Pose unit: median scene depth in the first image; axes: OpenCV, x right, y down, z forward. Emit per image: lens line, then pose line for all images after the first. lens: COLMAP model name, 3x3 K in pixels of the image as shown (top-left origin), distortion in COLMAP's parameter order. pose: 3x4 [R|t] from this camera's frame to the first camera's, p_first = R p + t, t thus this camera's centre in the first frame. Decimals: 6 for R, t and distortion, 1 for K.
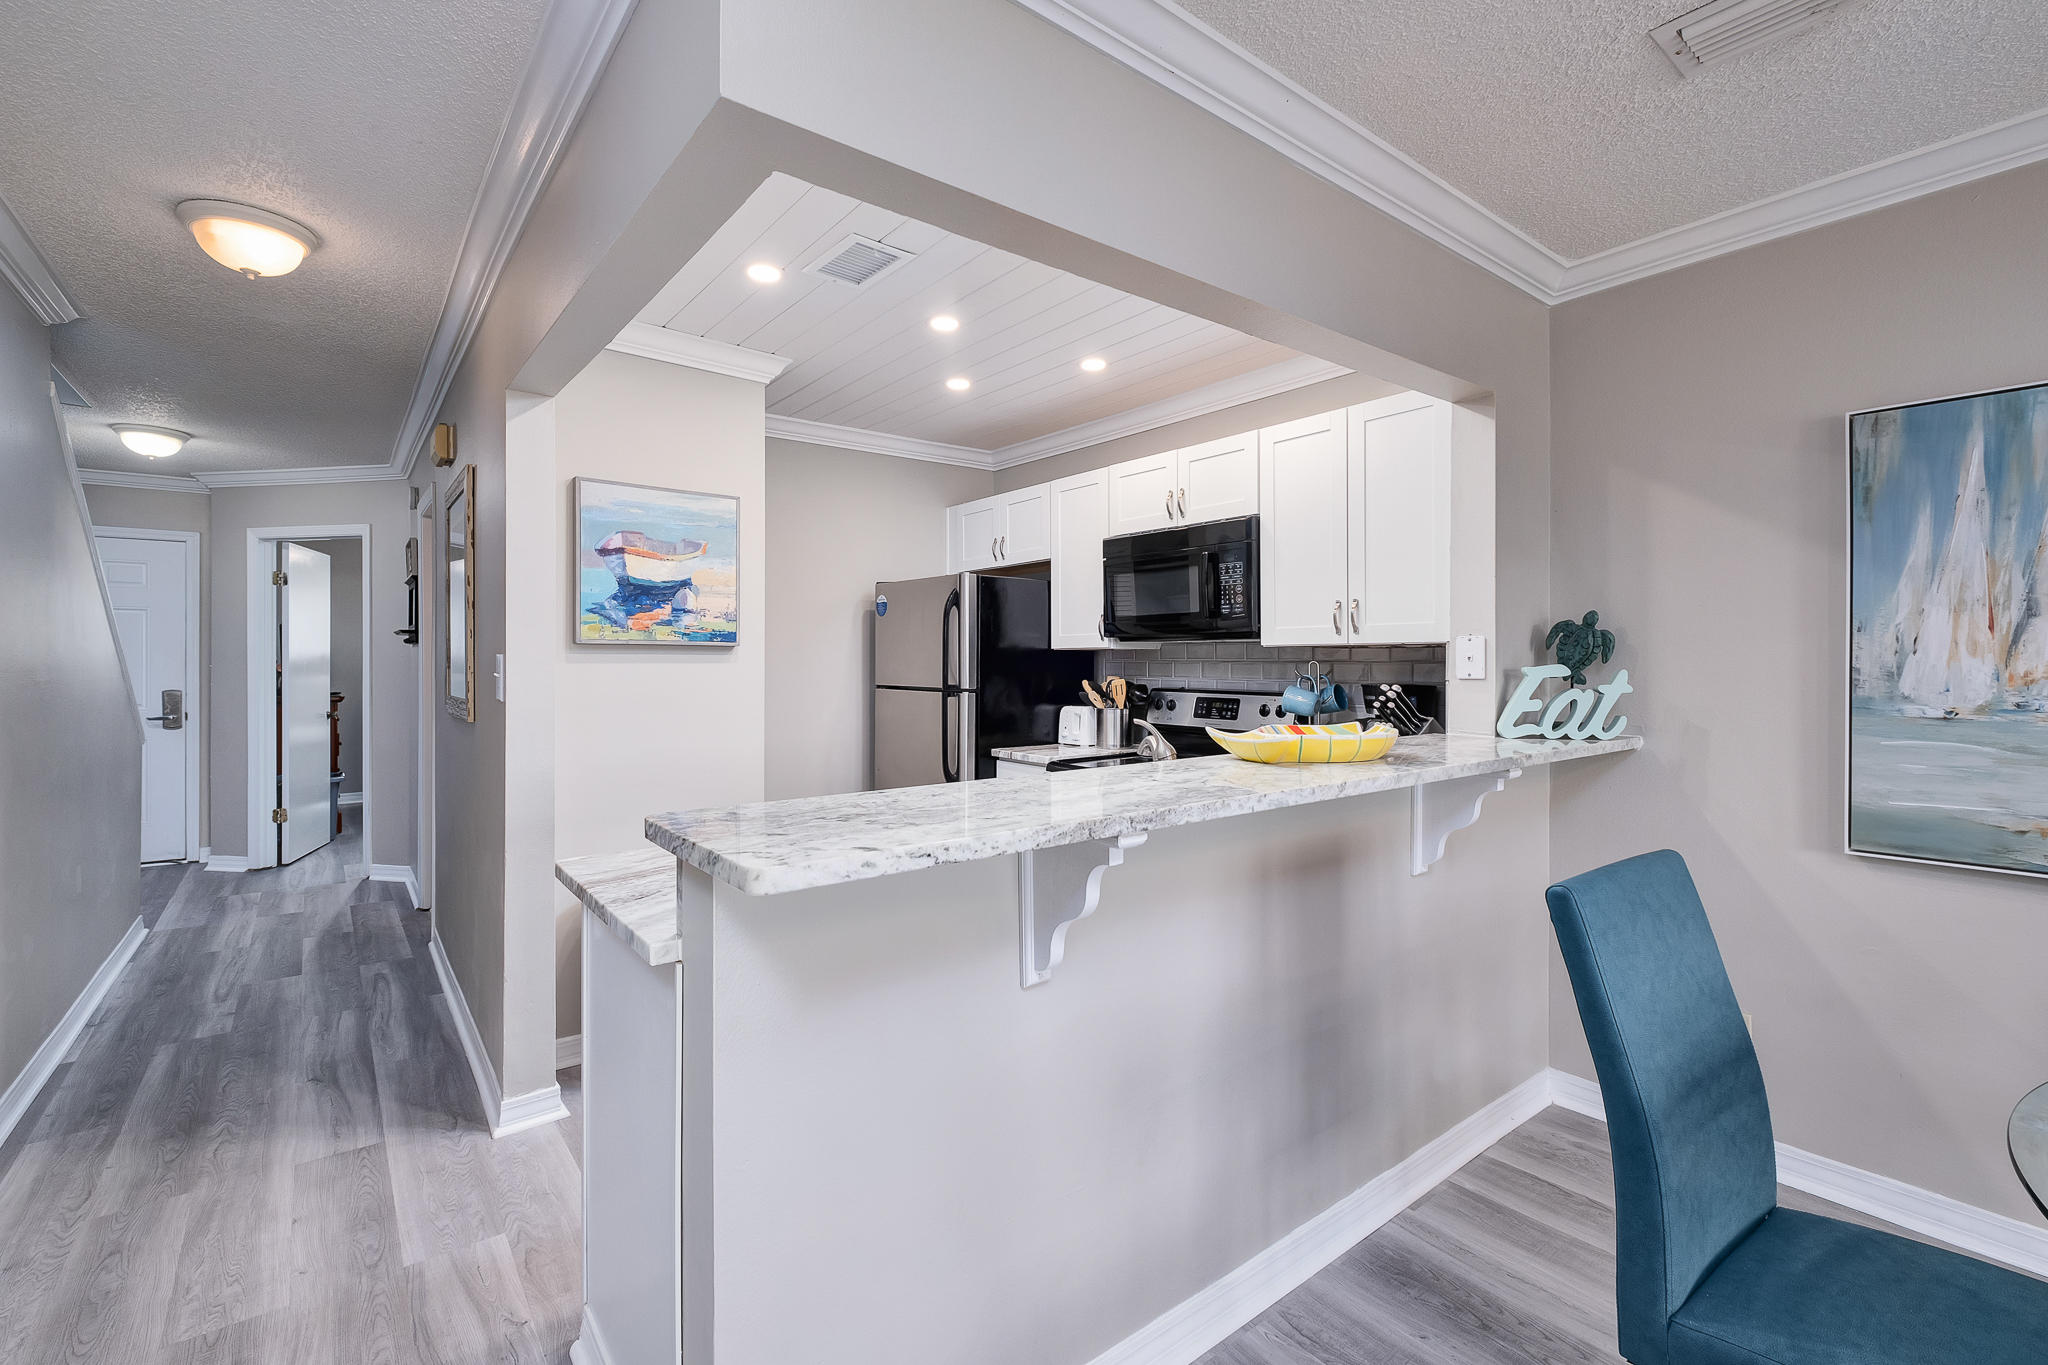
lens RADIAL K [[888.6, 0, 1029.9], [0, 888.6, 662.9], [0, 0, 1]] dist [0.000851, -0.003554]
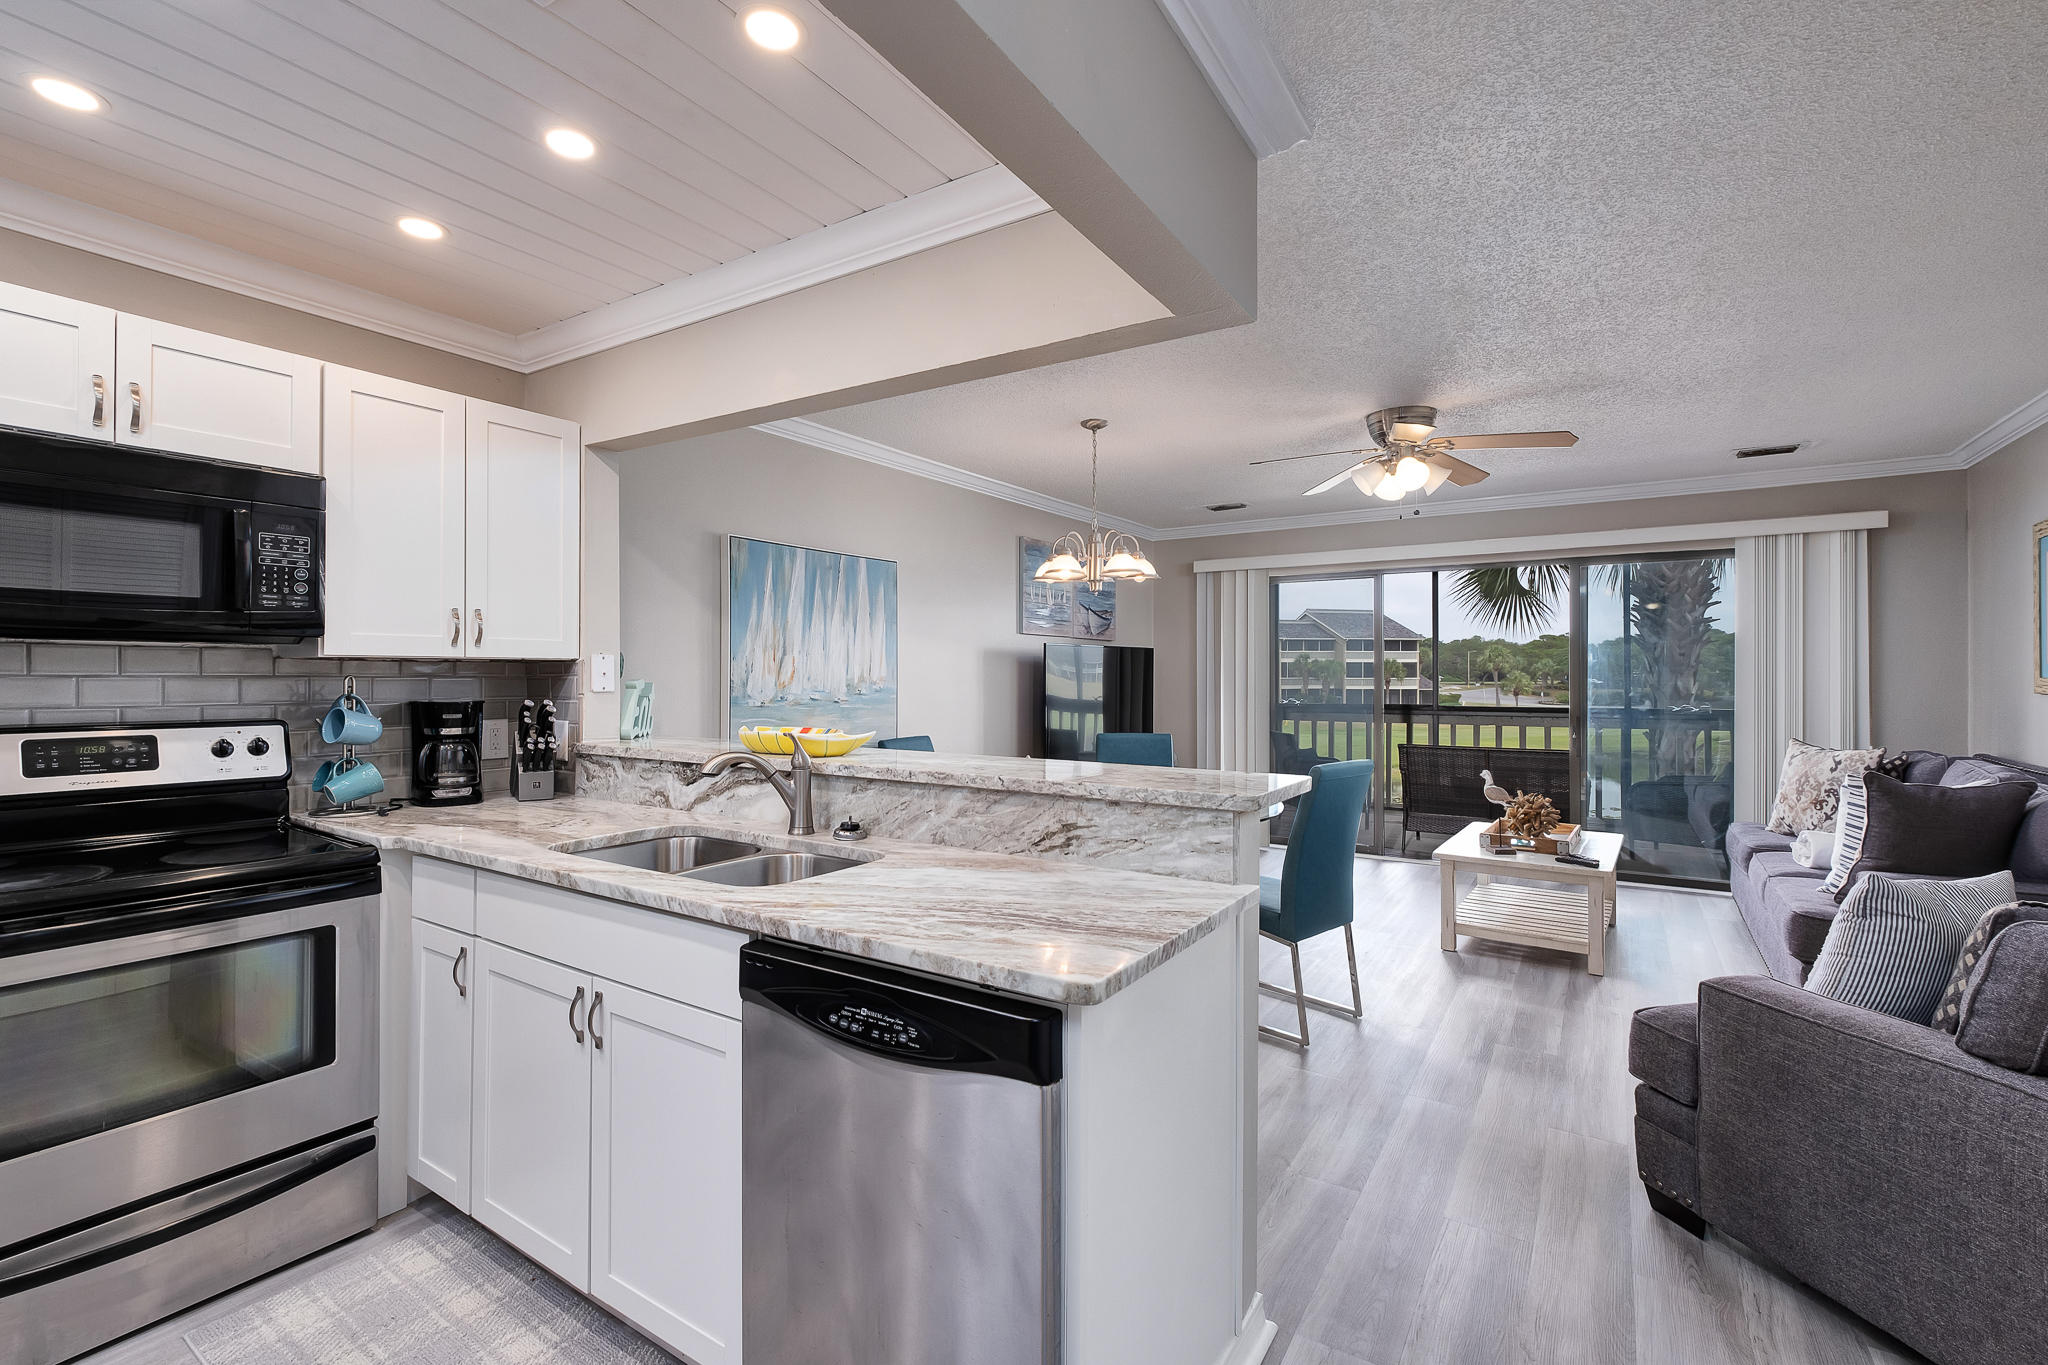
lens RADIAL K [[888.6, 0, 1015.7], [0, 888.6, 672.5], [0, 0, 1]] dist [0.000851, -0.003554]
pose [[-0.312761, 0.003062, 0.949827, -0.628180], [0.000135, 0.999995, -0.003179, -0.002697], [-0.949832, -0.000866, -0.312760, 0.695461]]
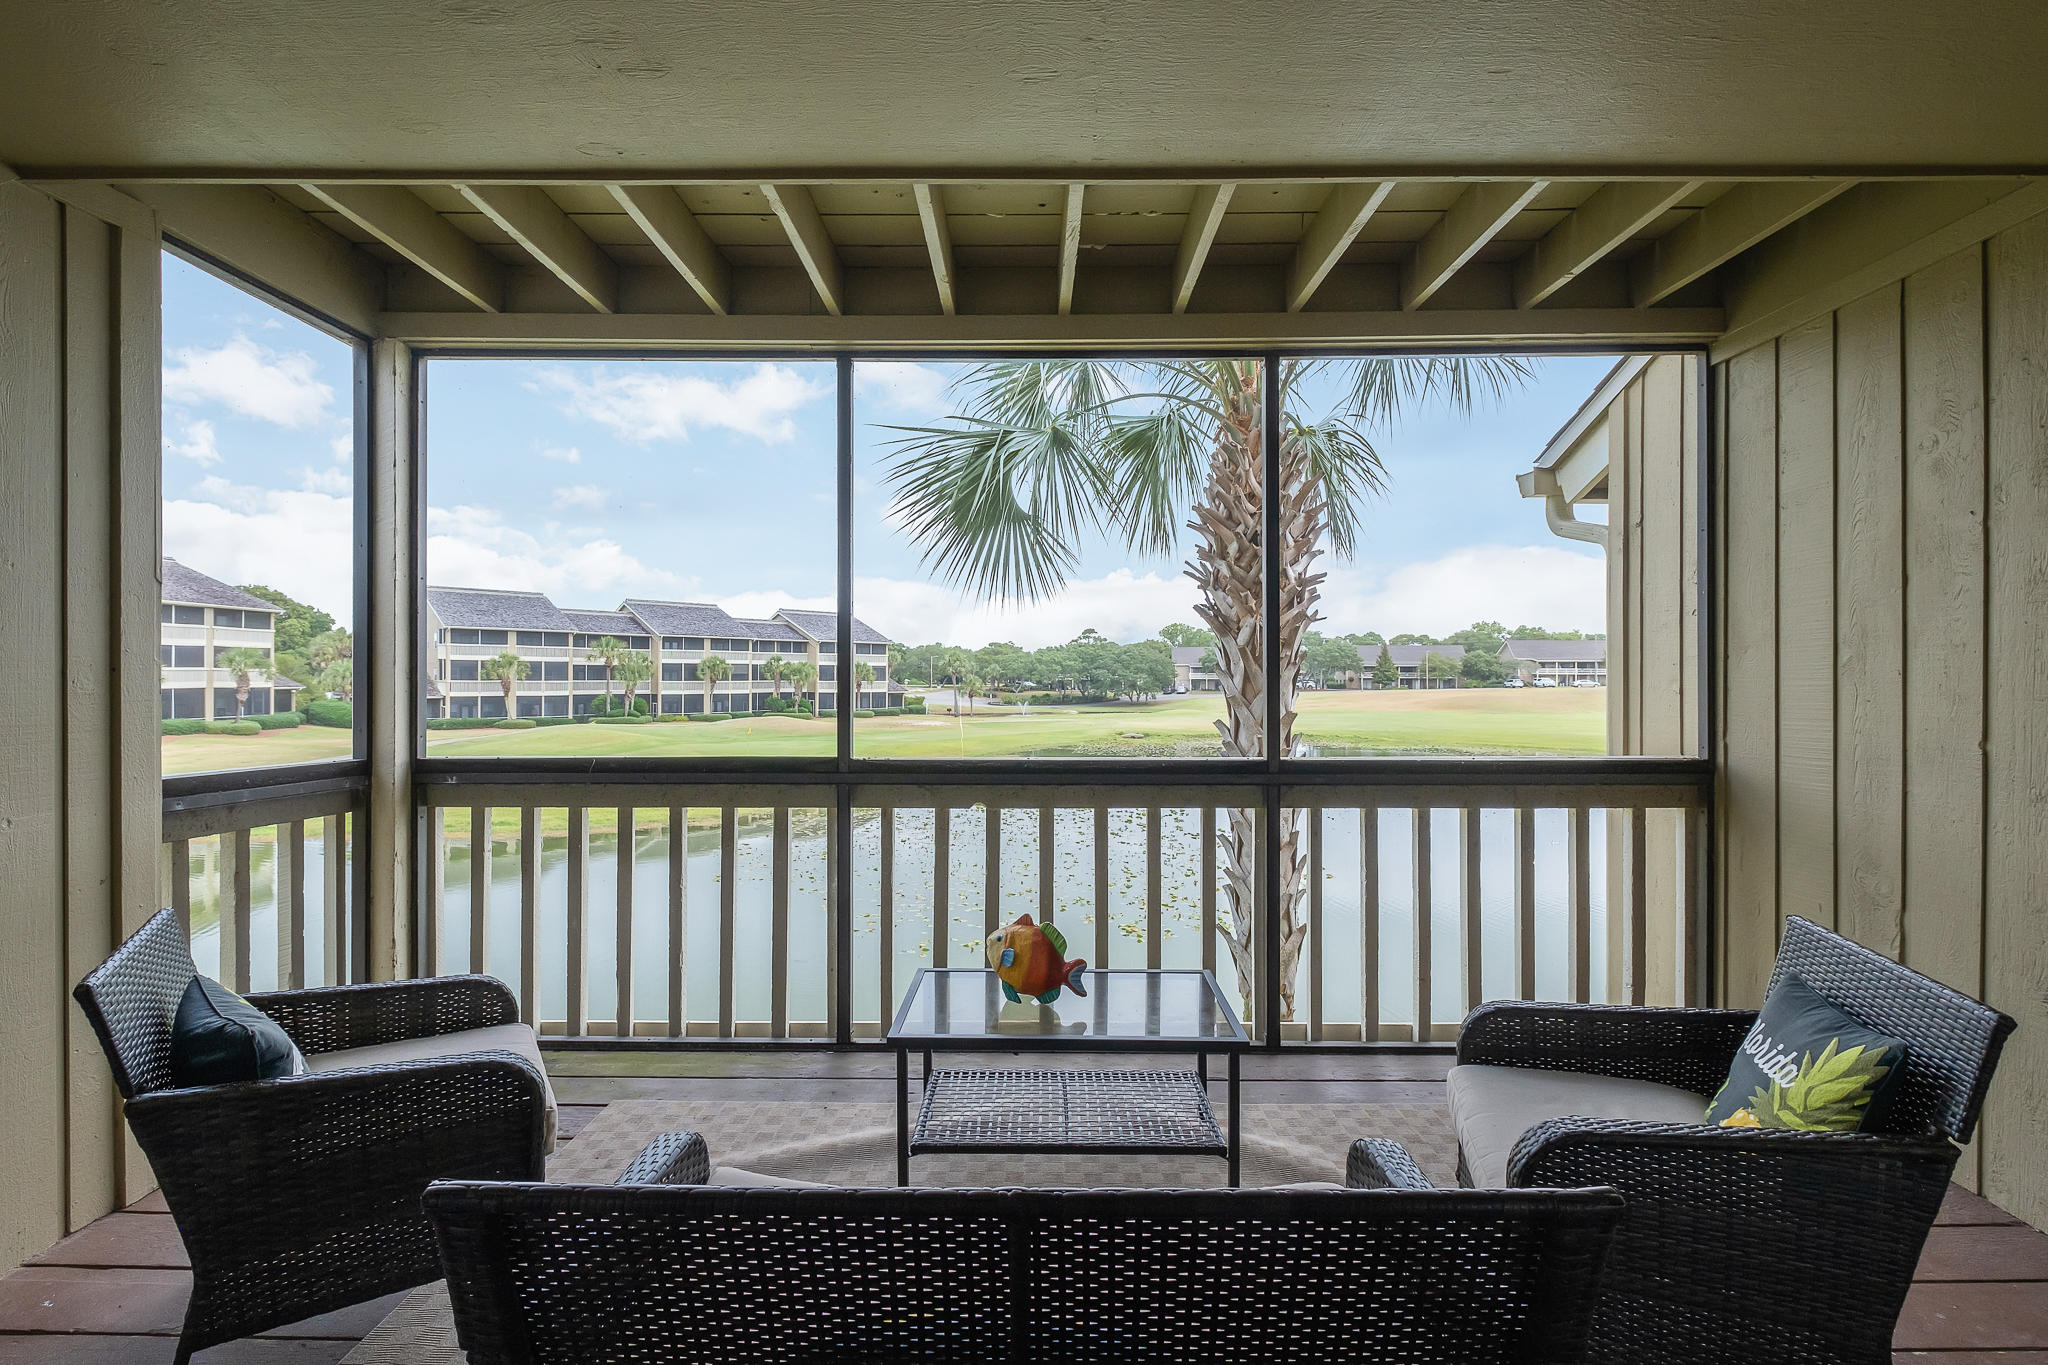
lens RADIAL K [[888.6, 0, 1021.1], [0, 888.6, 689.3], [0, 0, 1]] dist [0.000851, -0.003554]
pose [[-0.776742, -0.009303, 0.629751, 0.826504], [-0.002431, 0.999928, 0.011773, -0.002861], [-0.629815, 0.007614, -0.776708, -0.789095]]
